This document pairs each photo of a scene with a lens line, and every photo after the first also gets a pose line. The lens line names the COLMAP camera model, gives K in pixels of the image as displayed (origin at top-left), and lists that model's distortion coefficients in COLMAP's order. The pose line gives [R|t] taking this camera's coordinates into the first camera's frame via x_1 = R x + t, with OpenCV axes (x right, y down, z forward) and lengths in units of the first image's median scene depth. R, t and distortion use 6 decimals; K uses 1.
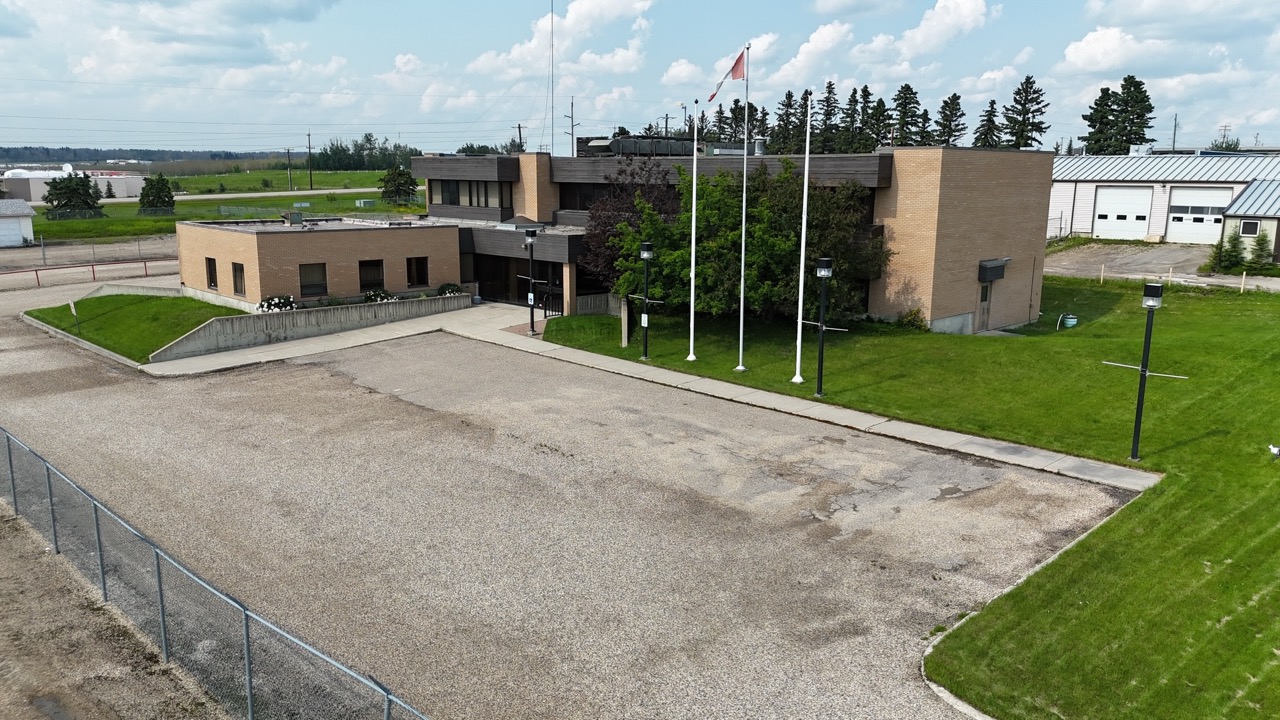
lens RADIAL K [[941.3, 0, 640.0], [0, 941.3, 360.0], [0, 0, 1]] dist [0.070464, -0.073123]
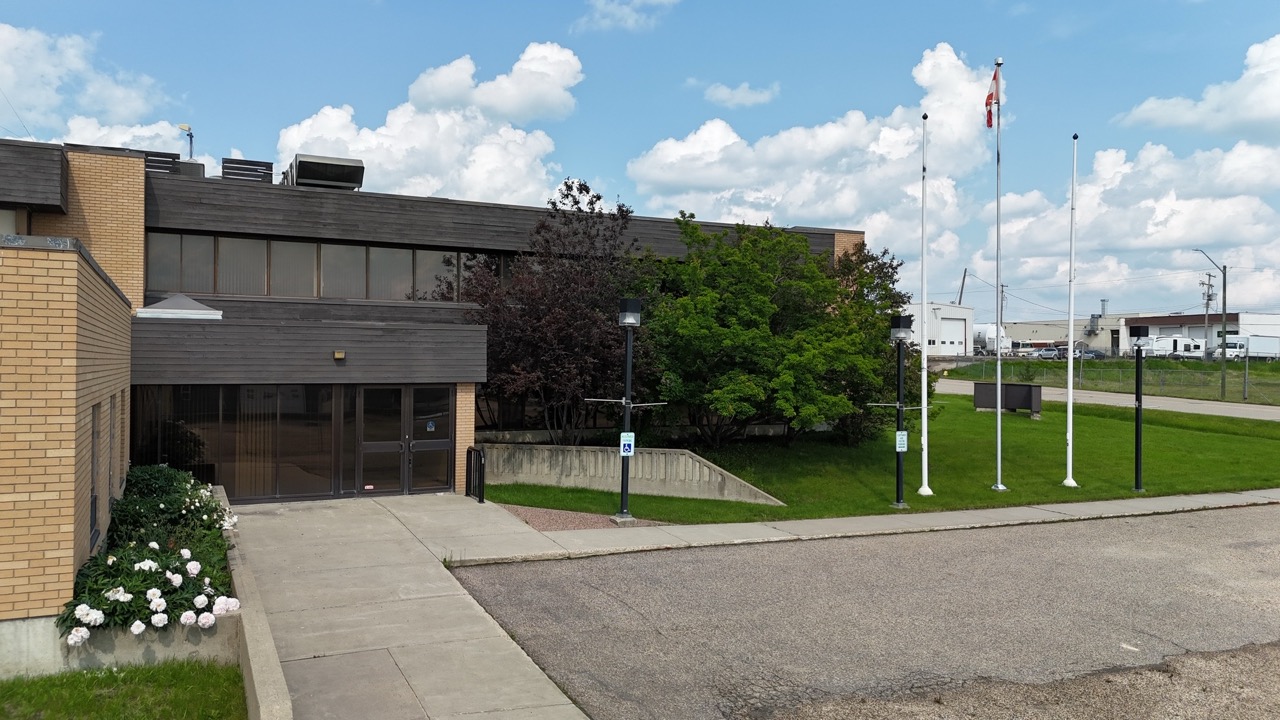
lens RADIAL K [[928.3, 0, 640.0], [0, 928.3, 360.0], [0, 0, 1]] dist [0.096322, -0.120040]
pose [[0.325096, -0.000328, 0.945681, -0.485674], [0.180650, 0.981606, -0.061761, -0.067524], [-0.928266, 0.190915, 0.319176, 0.740242]]
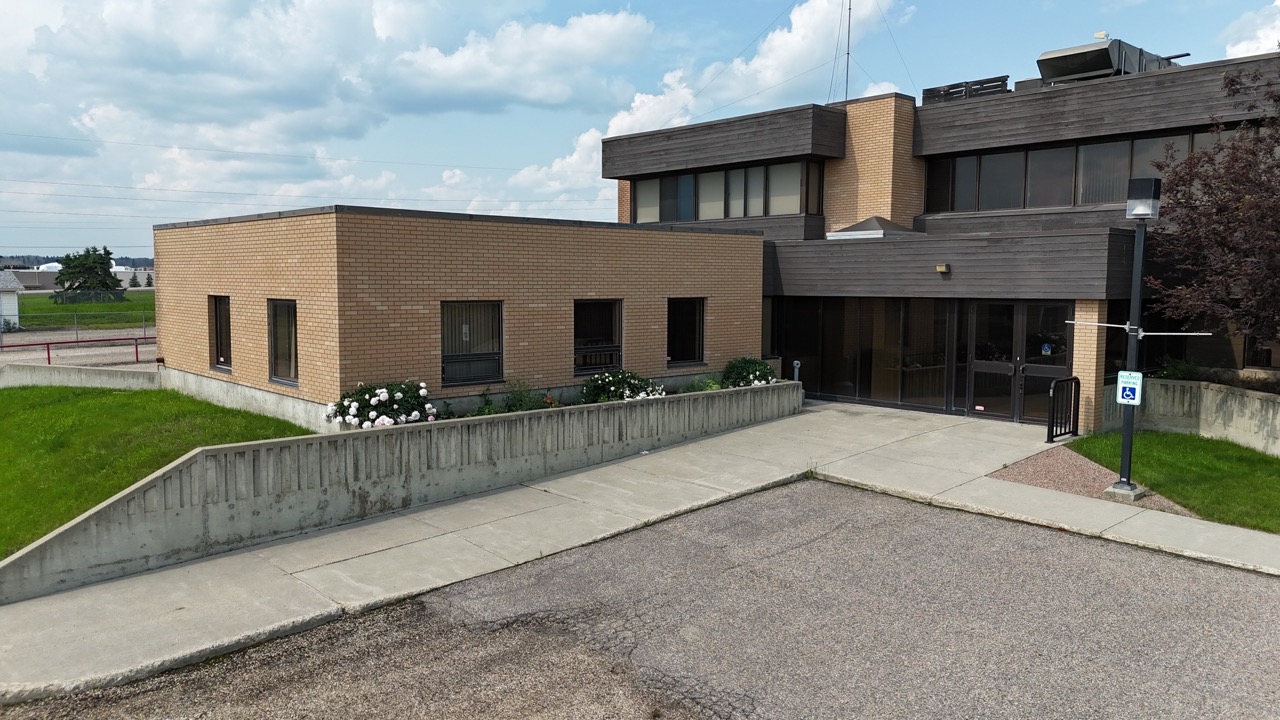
lens RADIAL K [[928.3, 0, 640.0], [0, 928.3, 360.0], [0, 0, 1]] dist [0.096322, -0.120040]
pose [[0.999395, -0.000040, -0.034772, -0.245976], [-0.003782, 0.993941, -0.109849, -0.033476], [0.034565, 0.109914, 0.993340, 0.585603]]
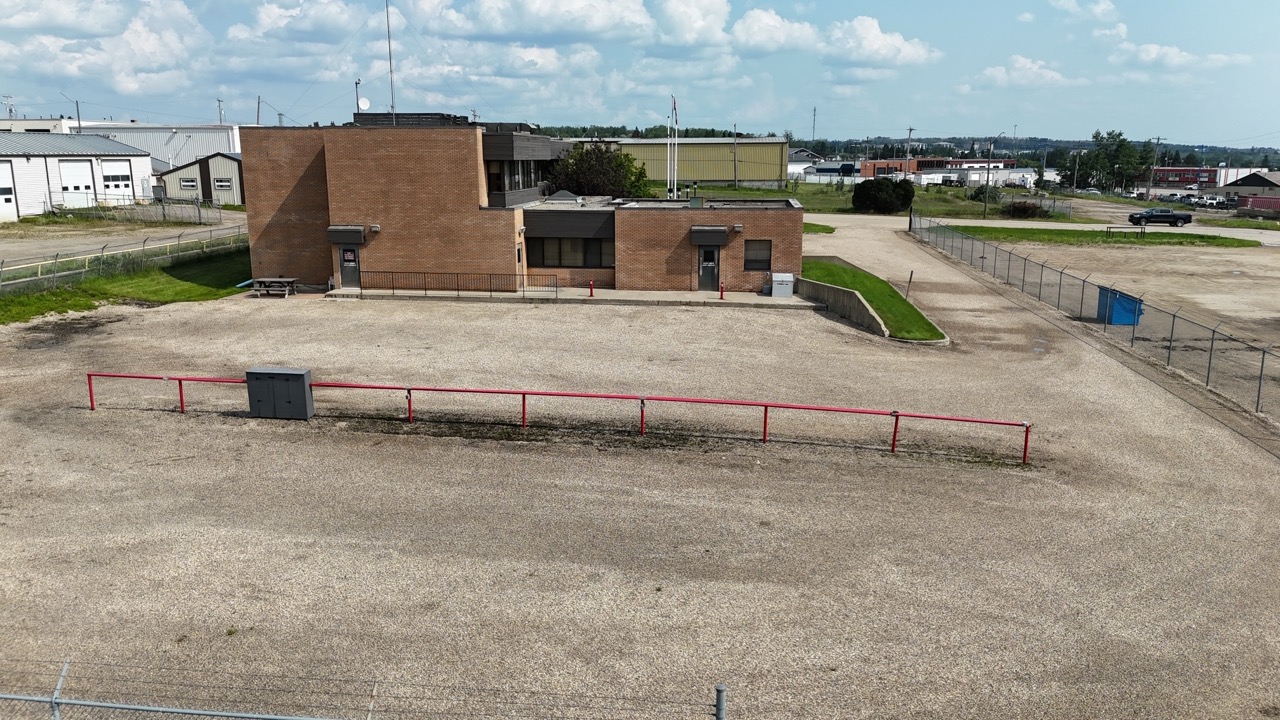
lens RADIAL K [[941.3, 0, 640.0], [0, 941.3, 360.0], [0, 0, 1]] dist [0.070464, -0.073123]
pose [[-0.623713, -0.173435, 0.762170, -1.164559], [0.147202, 0.931565, 0.332442, -0.351188], [-0.767668, 0.319542, -0.555499, 1.750855]]
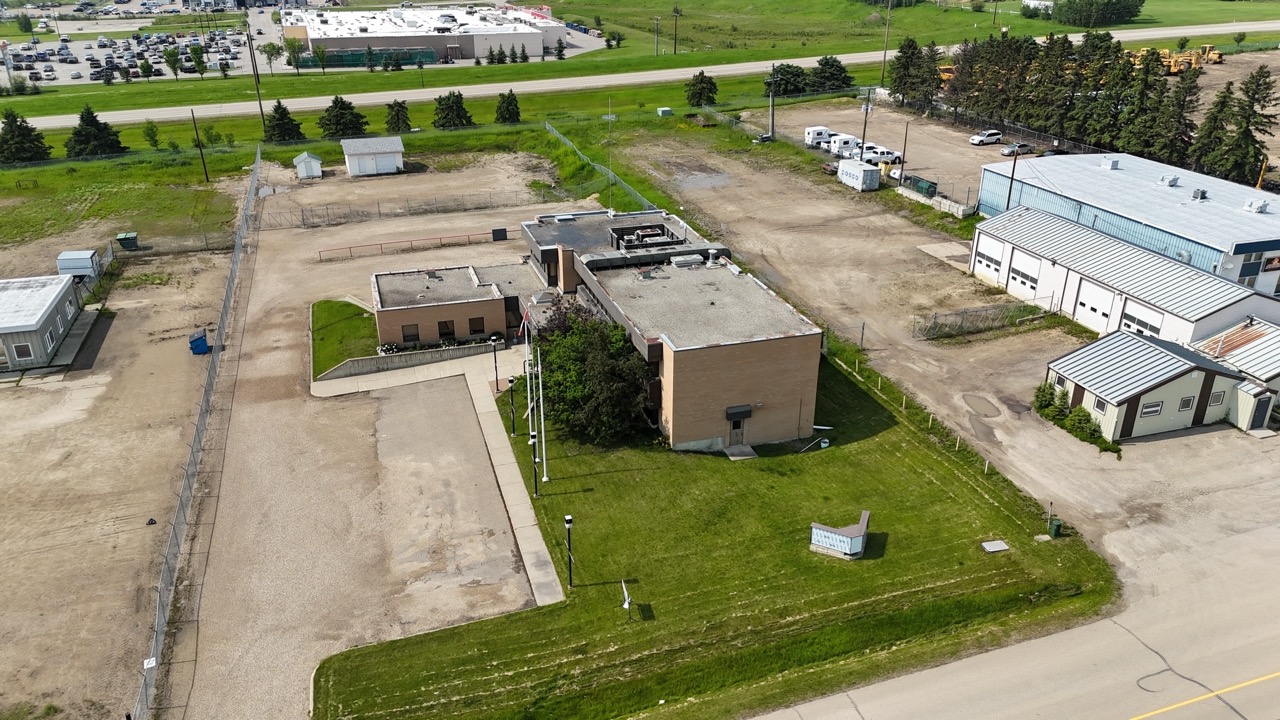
lens RADIAL K [[941.3, 0, 640.0], [0, 941.3, 360.0], [0, 0, 1]] dist [0.070464, -0.073123]
pose [[0.890256, 0.183456, -0.416878, 0.754262], [-0.084823, 0.966060, 0.243994, -0.479313], [0.447492, -0.181857, 0.875602, -0.365679]]
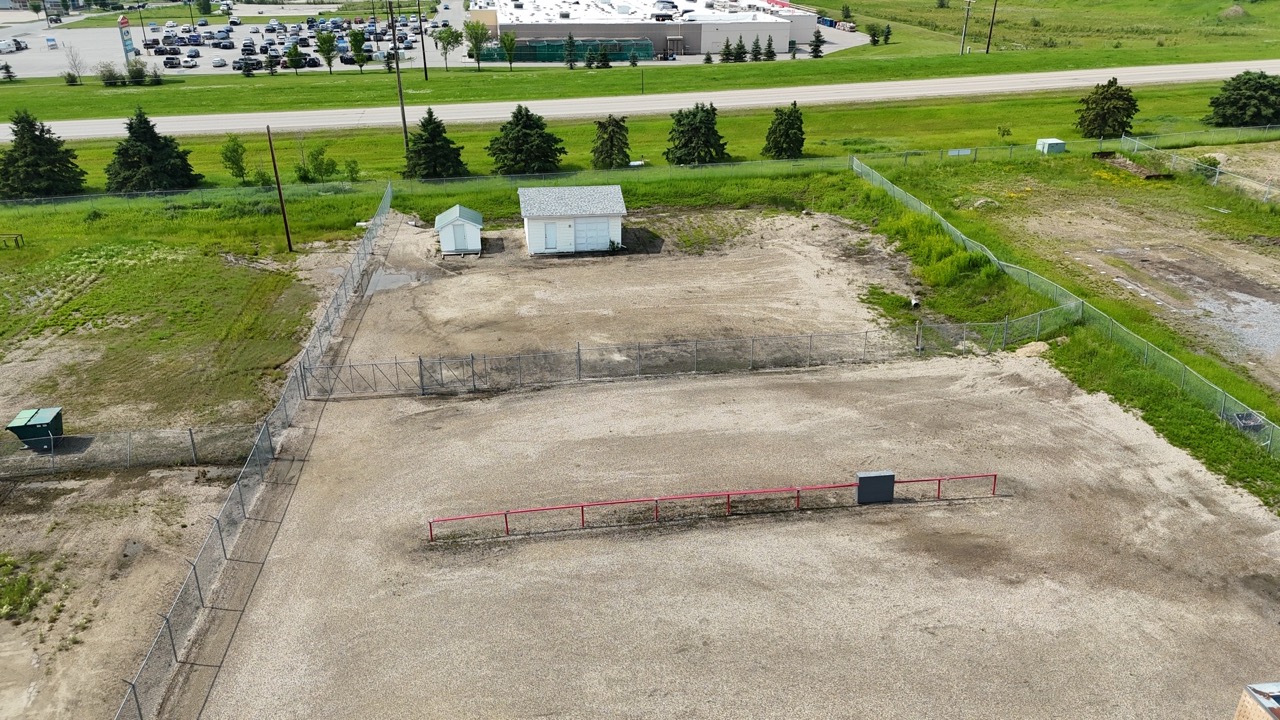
lens RADIAL K [[941.3, 0, 640.0], [0, 941.3, 360.0], [0, 0, 1]] dist [0.070464, -0.073123]
pose [[0.788689, 0.251381, -0.561050, -0.299080], [-0.120277, 0.958040, 0.260177, -0.509003], [0.602912, -0.137717, 0.785831, 0.759545]]
